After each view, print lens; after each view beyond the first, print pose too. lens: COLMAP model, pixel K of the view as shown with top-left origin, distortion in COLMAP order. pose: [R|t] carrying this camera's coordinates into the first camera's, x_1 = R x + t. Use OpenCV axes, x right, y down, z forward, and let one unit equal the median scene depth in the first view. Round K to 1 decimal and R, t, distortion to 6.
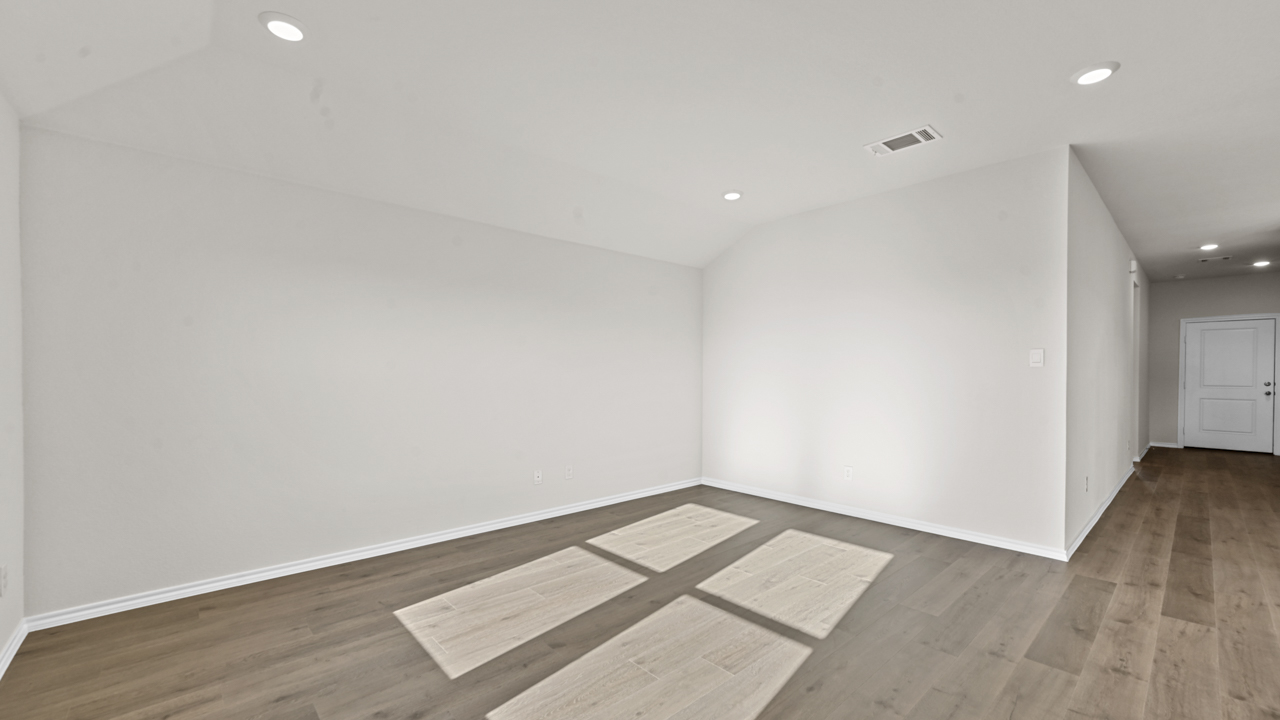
lens RADIAL K [[518.0, 0, 635.6], [0, 518.0, 368.9], [0, 0, 1]] dist [-0.002161, 0.001296]
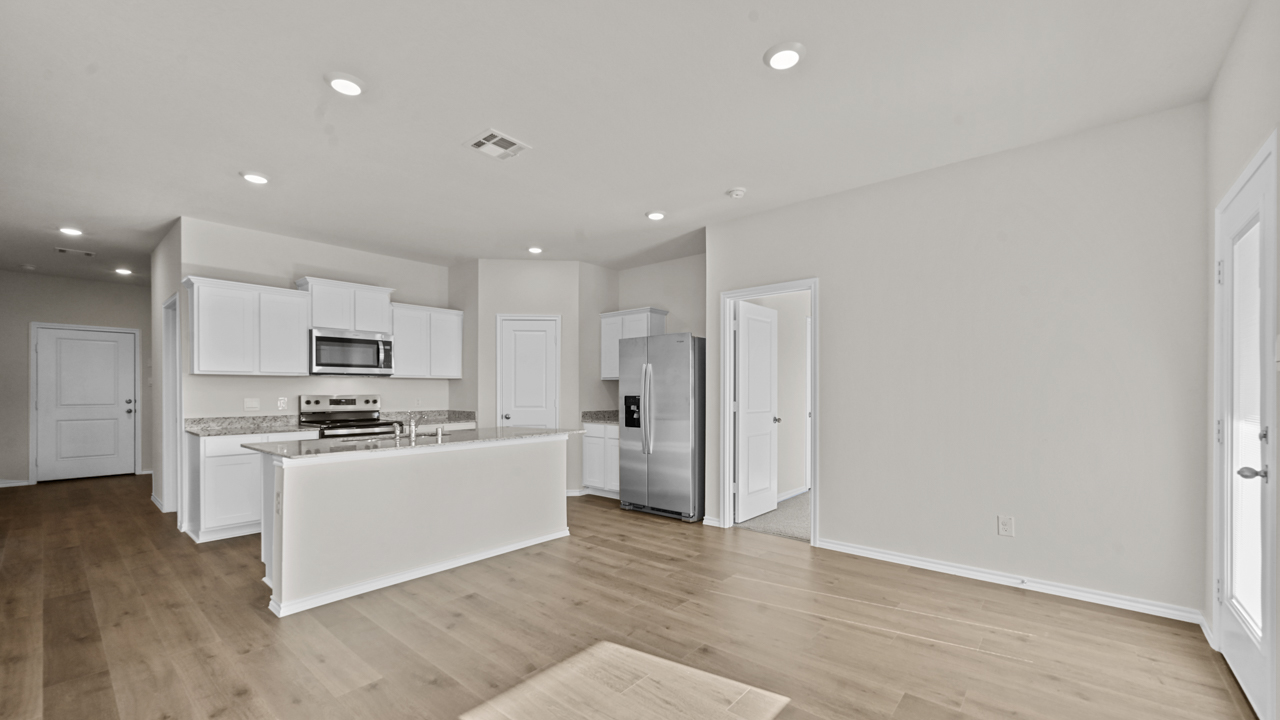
lens RADIAL K [[518.0, 0, 646.6], [0, 518.0, 398.0], [0, 0, 1]] dist [-0.002161, 0.001296]
pose [[-0.120153, -0.017032, 0.992609, 0.274848], [-0.004438, 0.999852, 0.016619, 0.005009], [-0.992745, -0.002409, -0.120211, 0.287400]]
